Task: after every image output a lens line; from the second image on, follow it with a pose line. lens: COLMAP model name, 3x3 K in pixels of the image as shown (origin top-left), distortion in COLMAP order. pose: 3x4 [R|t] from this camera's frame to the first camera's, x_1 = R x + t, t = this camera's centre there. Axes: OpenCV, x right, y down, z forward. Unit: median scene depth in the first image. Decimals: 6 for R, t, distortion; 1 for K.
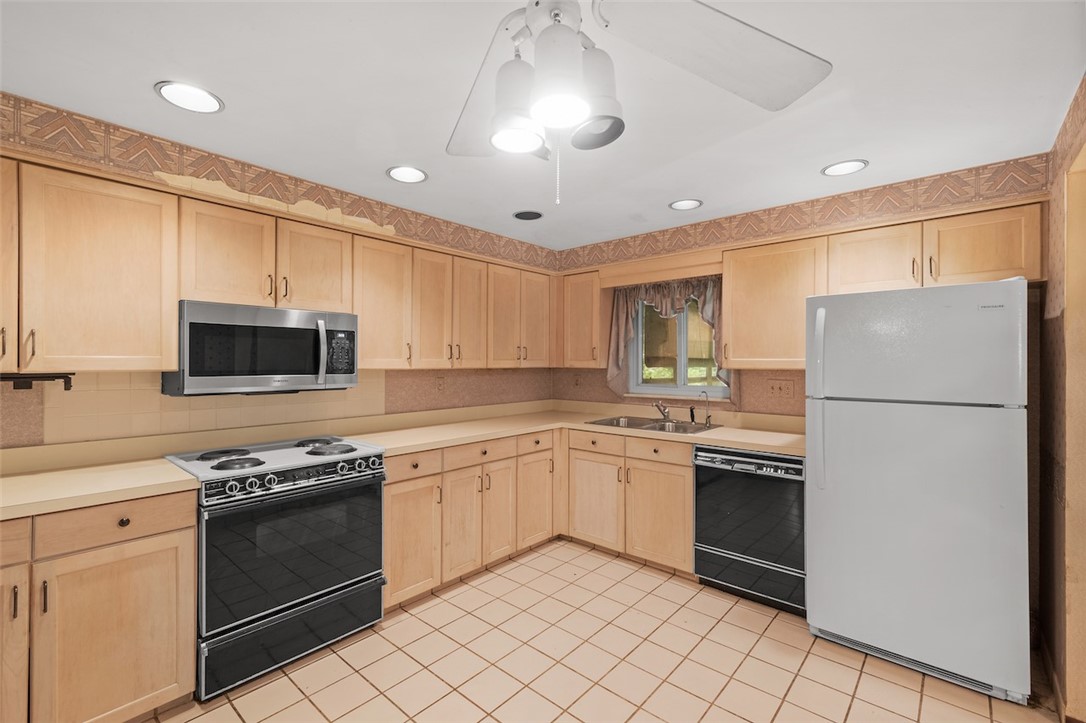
lens RADIAL K [[474.3, 0, 547.8], [0, 474.3, 361.1], [0, 0, 1]] dist [0.019962, -0.005392]
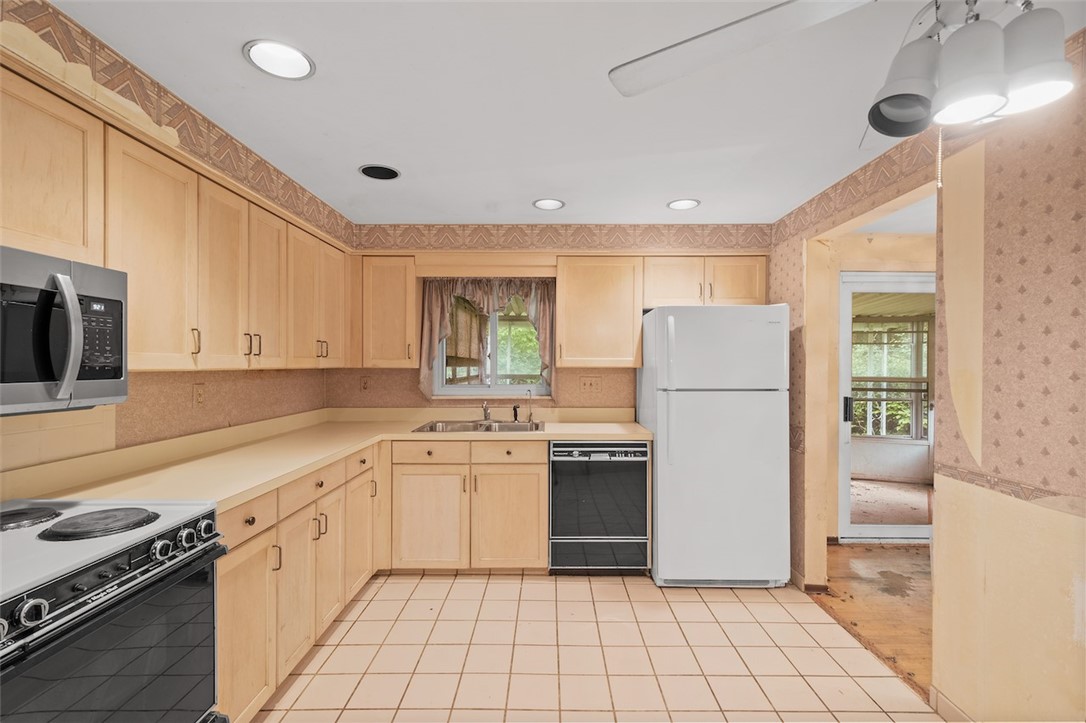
lens RADIAL K [[474.3, 0, 546.3], [0, 474.3, 367.5], [0, 0, 1]] dist [0.019962, -0.005392]
pose [[0.756181, -0.005517, 0.654339, -0.362953], [-0.000603, 0.999958, 0.009128, 0.007266], [-0.654362, -0.007297, 0.756146, 0.232928]]
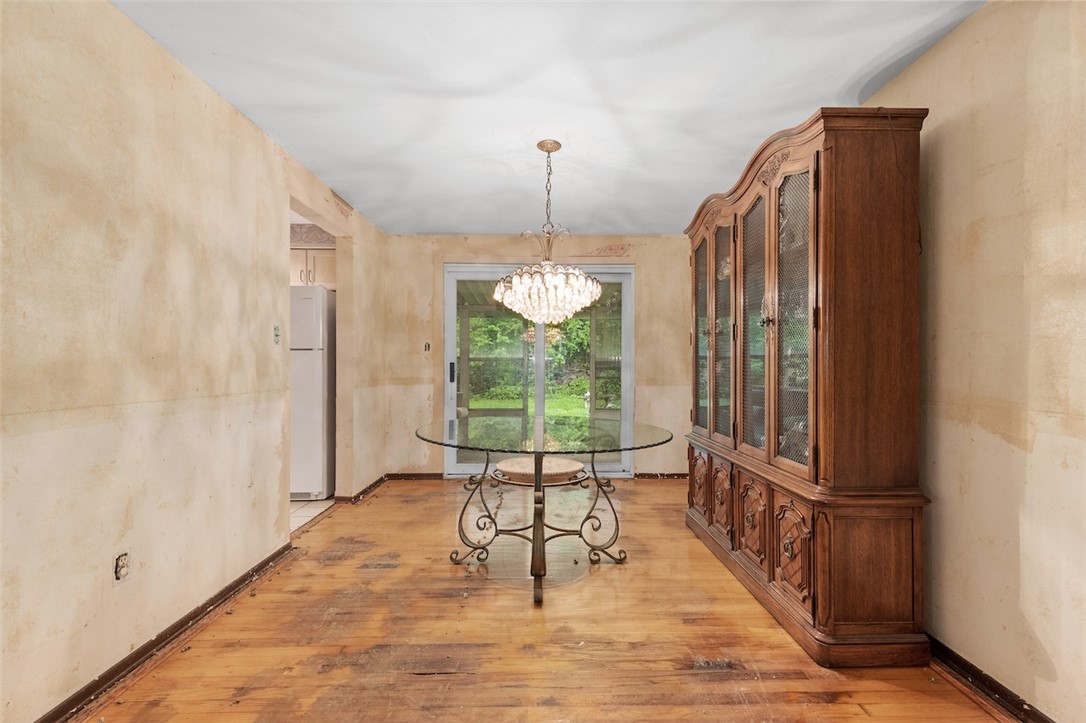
lens RADIAL K [[474.3, 0, 547.1], [0, 474.3, 367.7], [0, 0, 1]] dist [0.019962, -0.005392]
pose [[0.742648, -0.003990, 0.669670, 0.232495], [-0.000755, 0.999977, 0.006795, 0.101964], [-0.669681, -0.005552, 0.742628, -0.713972]]
